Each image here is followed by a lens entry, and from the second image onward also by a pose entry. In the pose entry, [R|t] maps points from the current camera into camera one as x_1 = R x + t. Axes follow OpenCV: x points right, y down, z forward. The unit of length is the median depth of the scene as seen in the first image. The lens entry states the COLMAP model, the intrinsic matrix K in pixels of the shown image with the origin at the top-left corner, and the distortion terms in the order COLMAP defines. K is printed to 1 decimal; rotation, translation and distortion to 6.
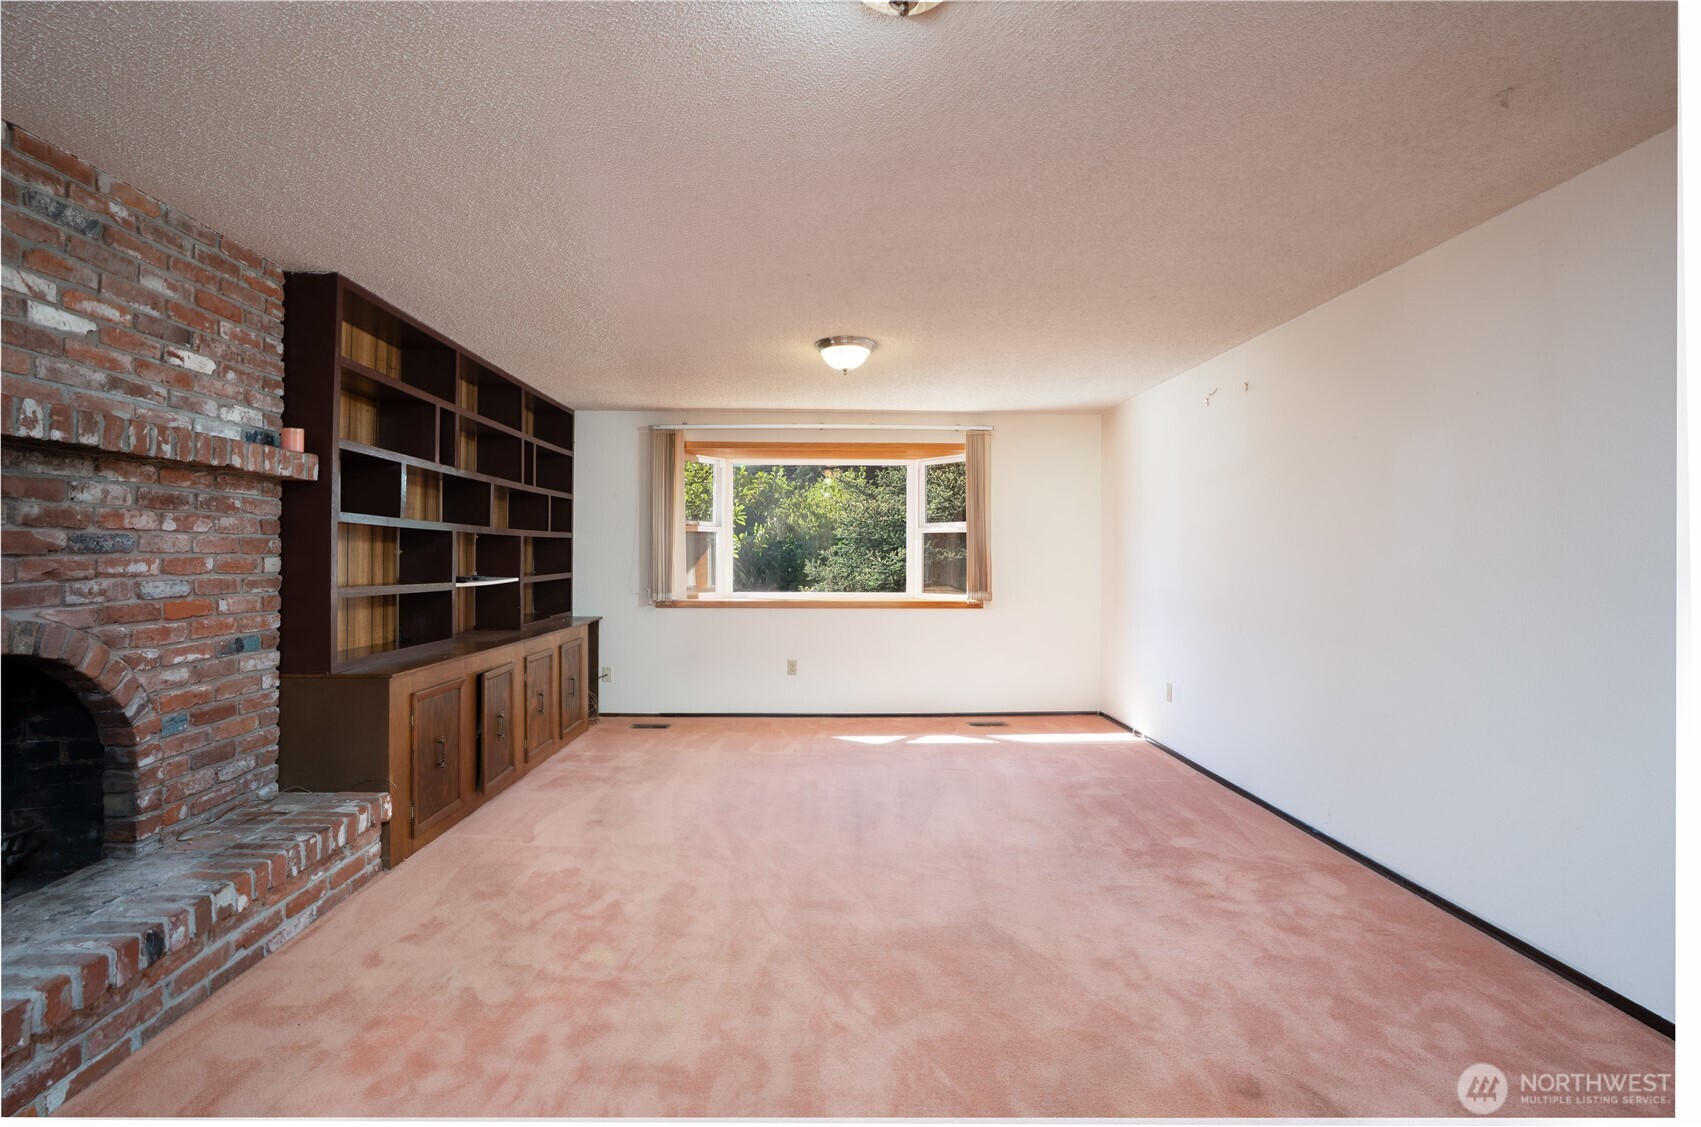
lens RADIAL K [[782.7, 0, 849.9], [0, 782.7, 546.1], [0, 0, 1]] dist [-0.050480, 0.022093]
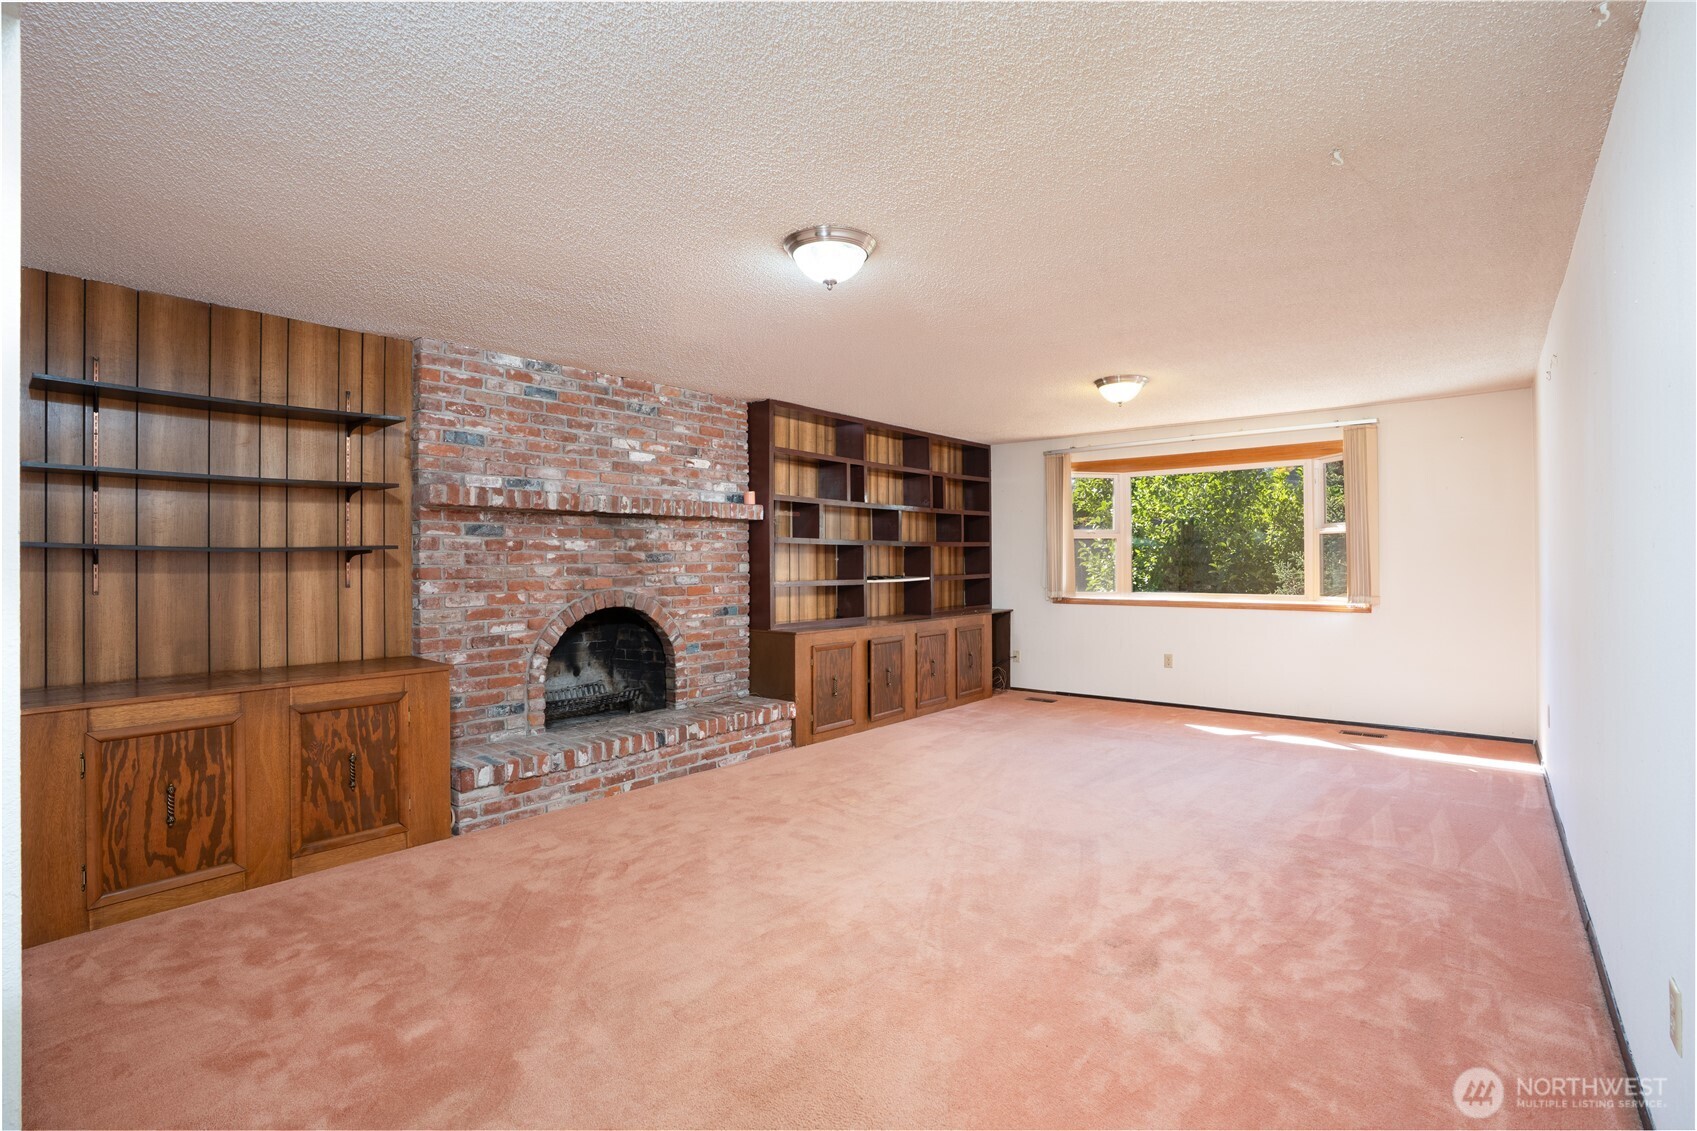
lens RADIAL K [[782.0, 0, 851.2], [0, 782.0, 552.9], [0, 0, 1]] dist [-0.069878, 0.027540]
pose [[0.756685, -0.011439, -0.653680, 0.679972], [0.015635, 0.999878, 0.000601, -0.008347], [0.653593, -0.010675, 0.756771, -0.237044]]
